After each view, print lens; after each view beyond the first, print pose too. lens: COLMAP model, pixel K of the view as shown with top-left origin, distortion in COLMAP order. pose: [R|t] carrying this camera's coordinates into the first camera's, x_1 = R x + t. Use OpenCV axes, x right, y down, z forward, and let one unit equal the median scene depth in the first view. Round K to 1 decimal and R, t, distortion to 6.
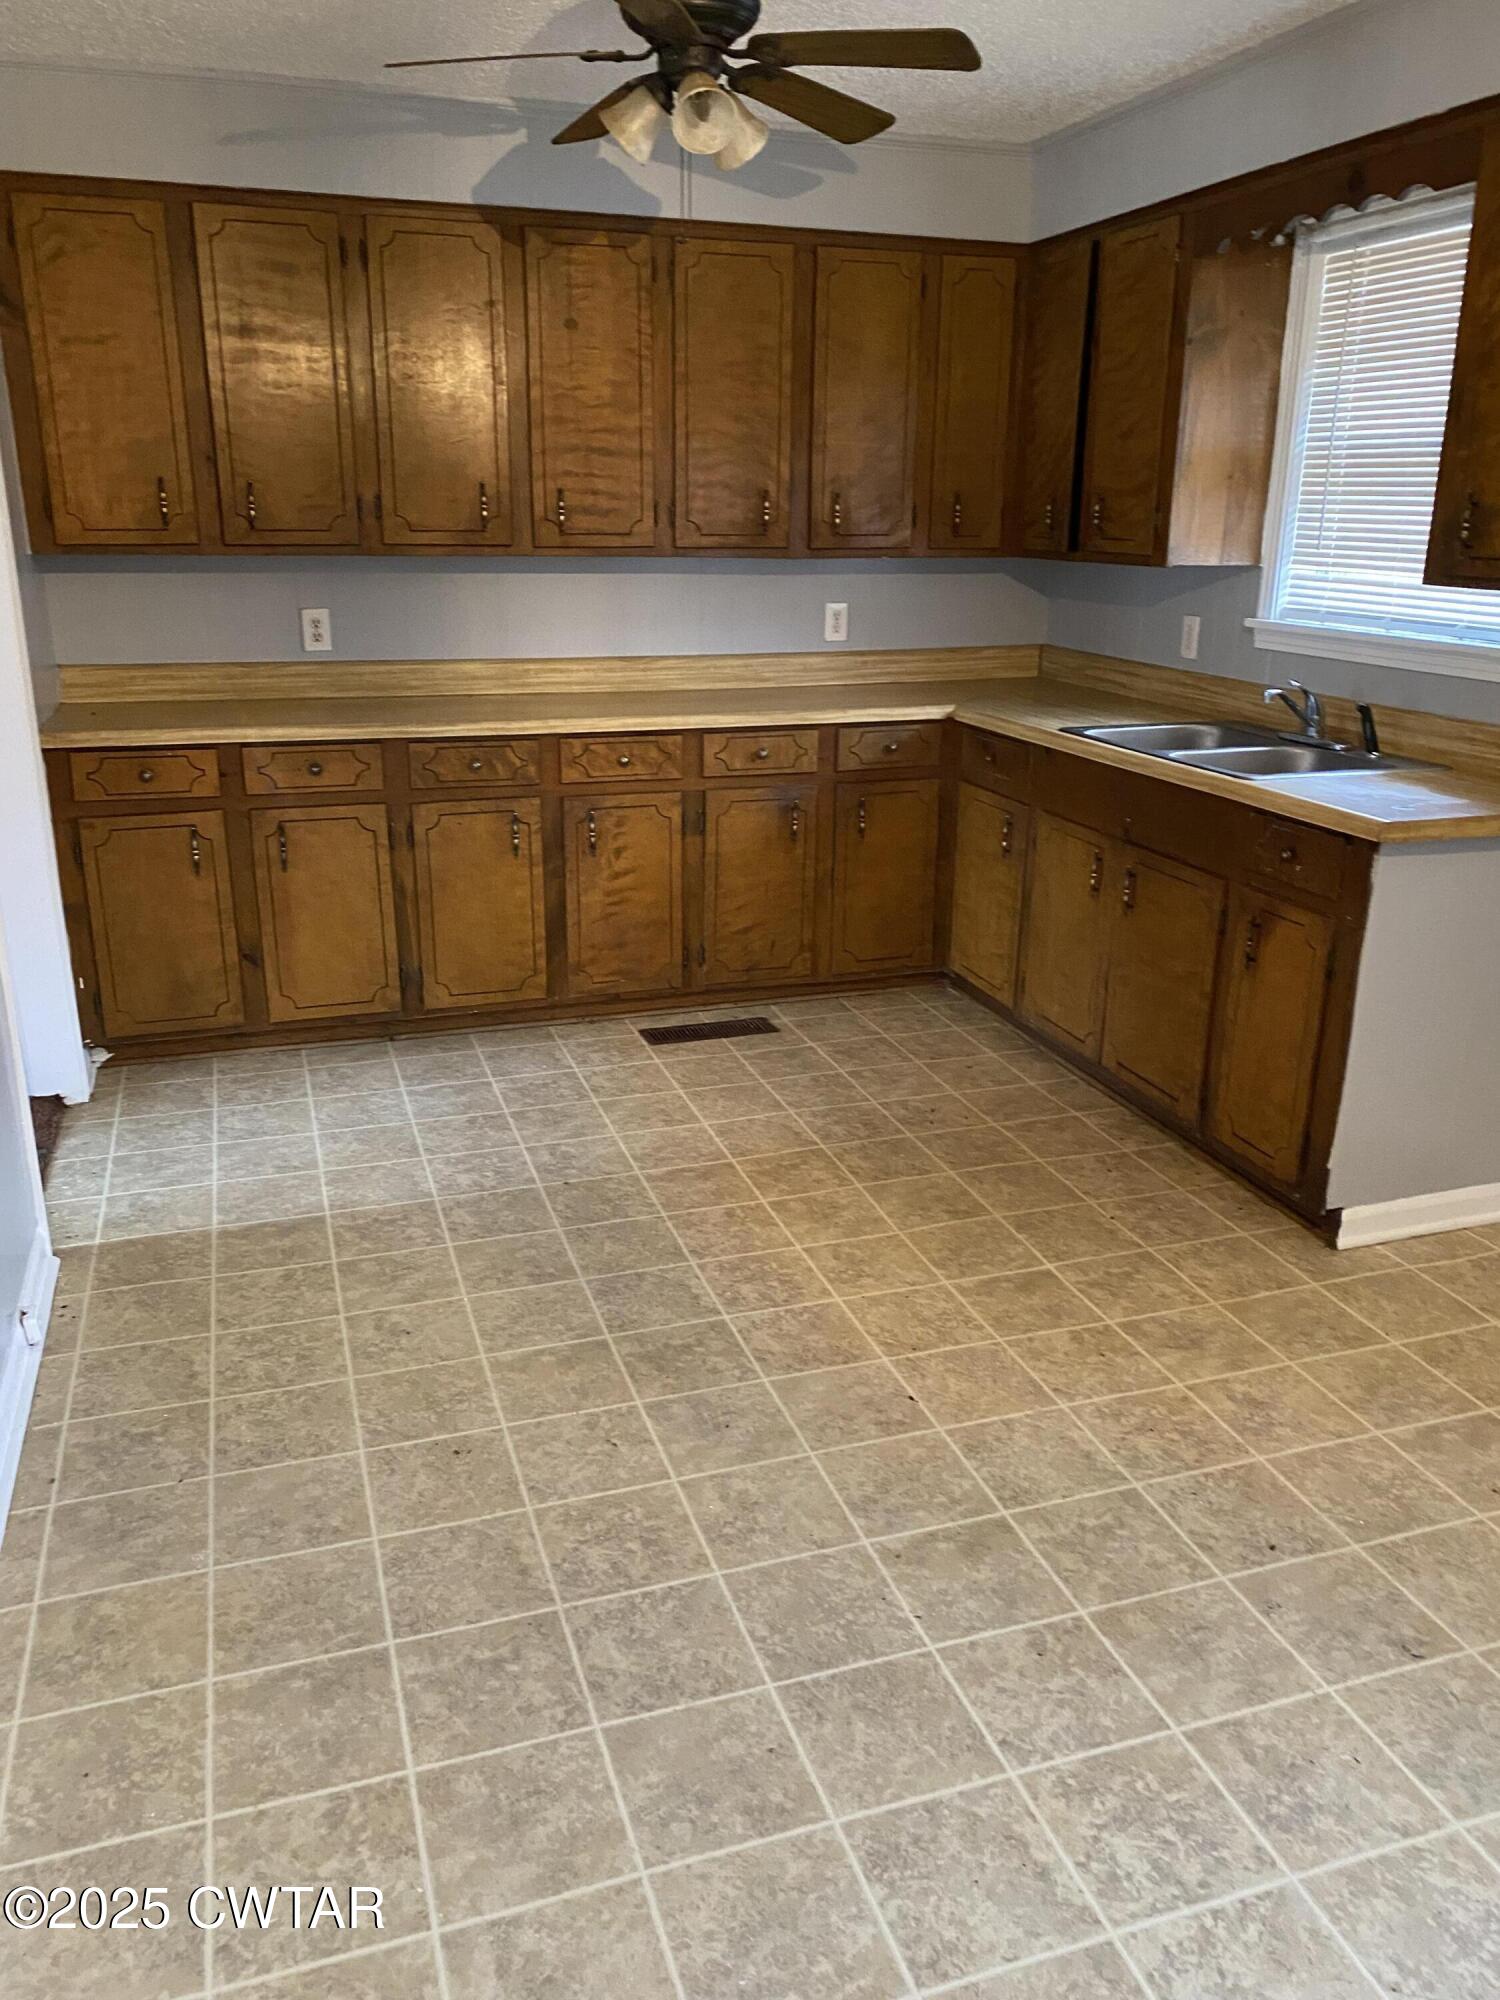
lens RADIAL K [[1523.3, 0, 748.0], [0, 1523.3, 1001.4], [0, 0, 1]] dist [0.036543, 0.003988]
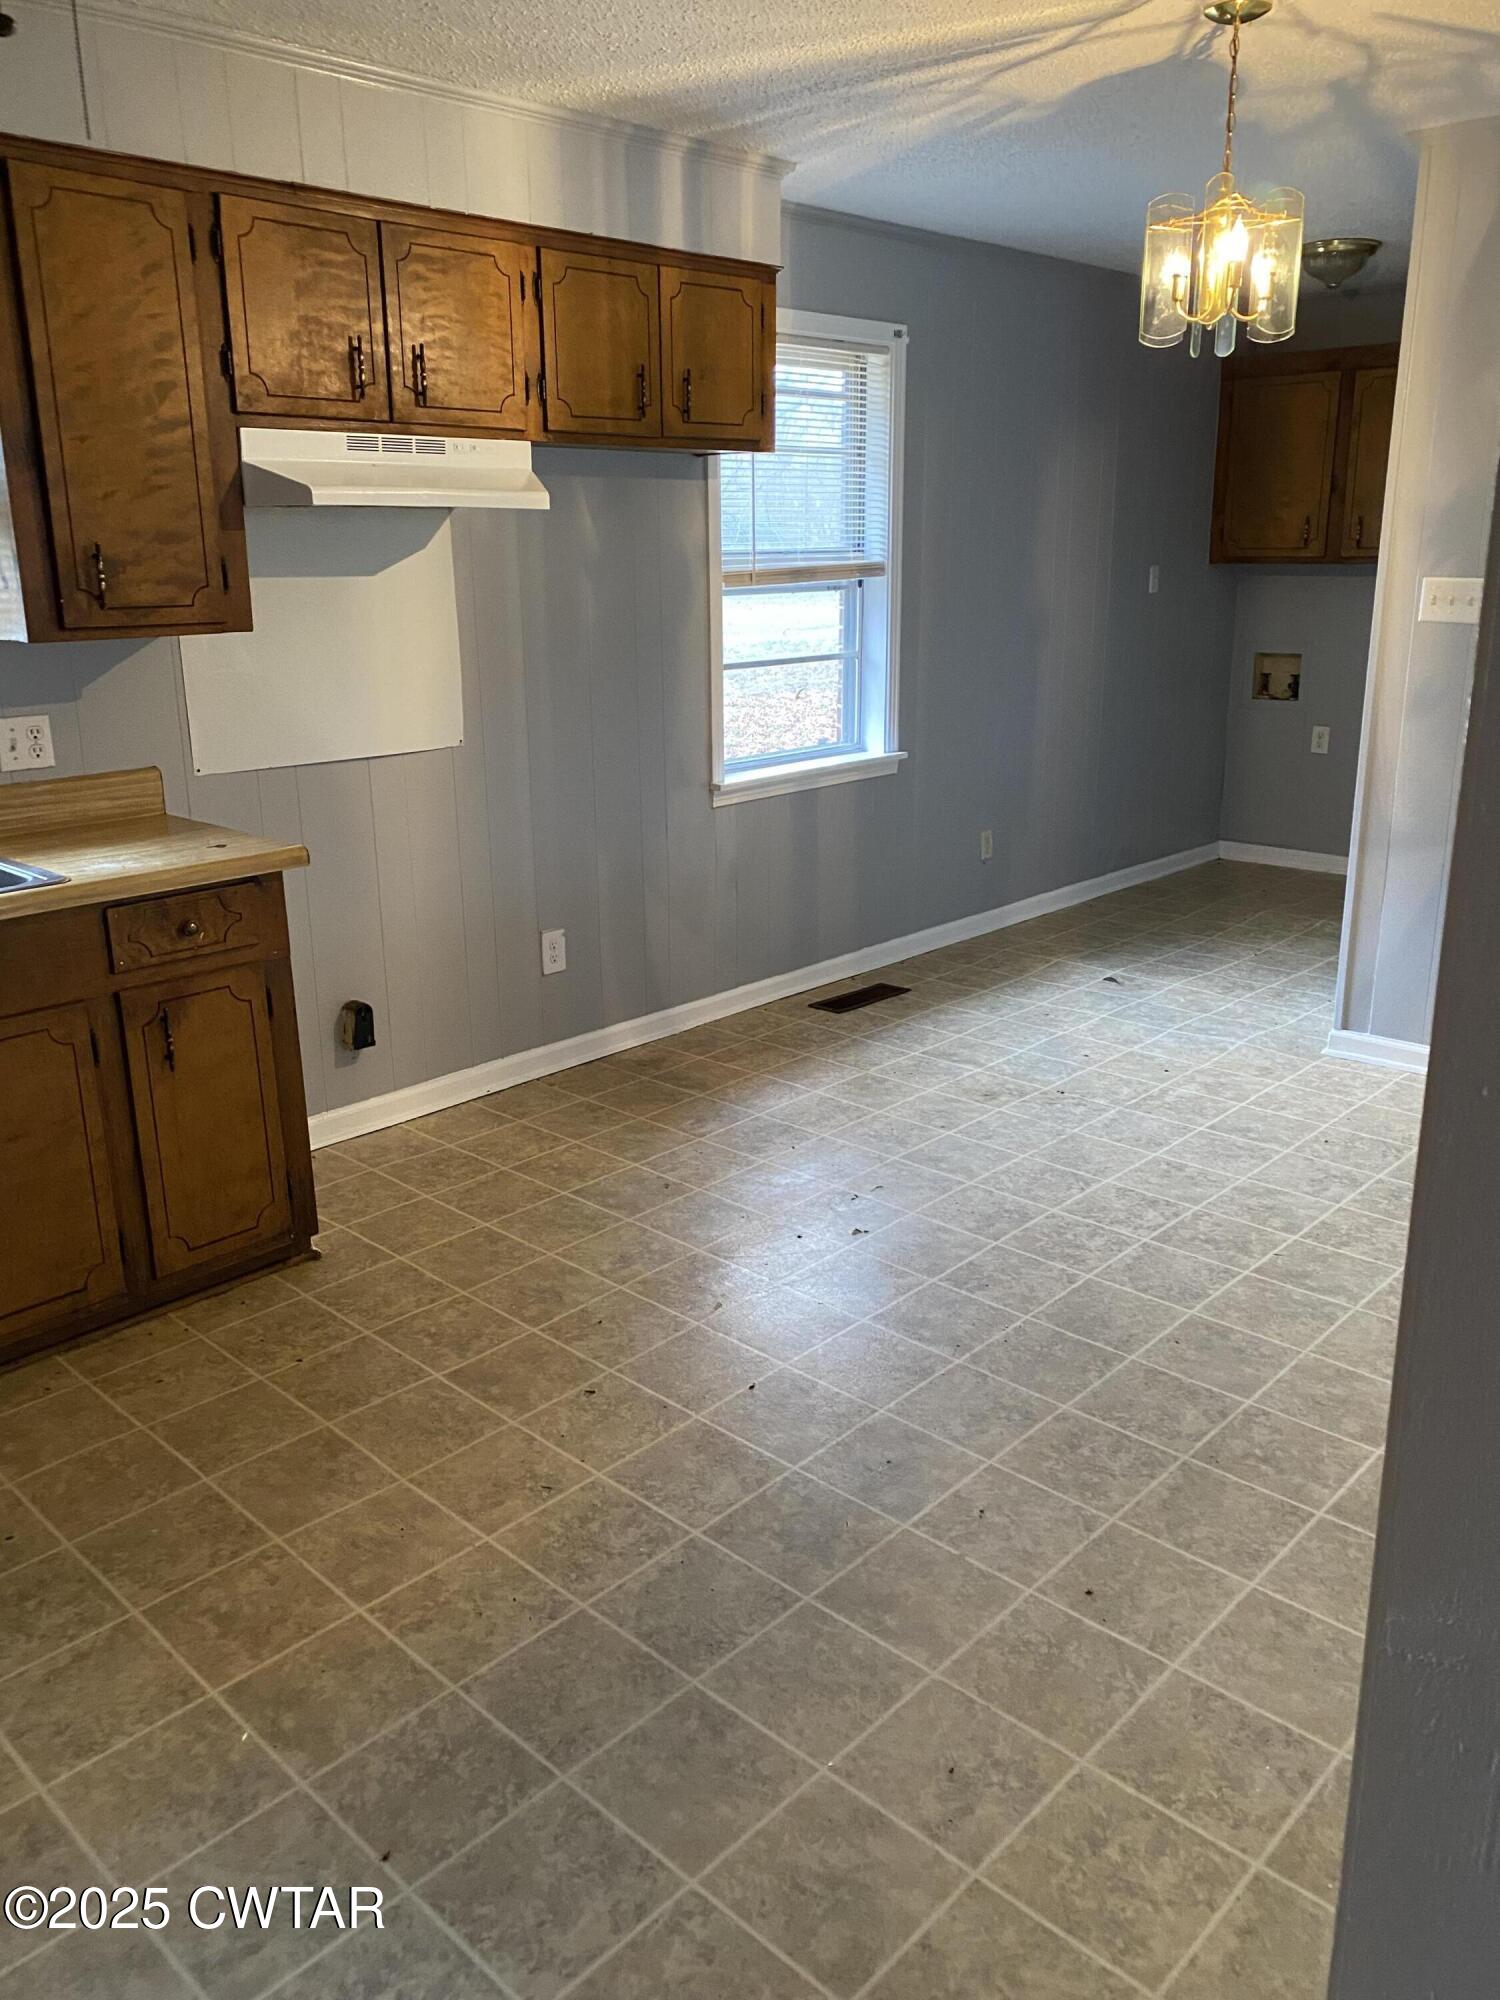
lens RADIAL K [[1523.3, 0, 747.9], [0, 1523.3, 999.0], [0, 0, 1]] dist [0.036543, 0.003988]
pose [[-0.467064, -0.260264, 0.845053, -0.685734], [0.283618, 0.861108, 0.421965, -0.402322], [-0.837504, 0.436757, -0.328377, 1.180863]]
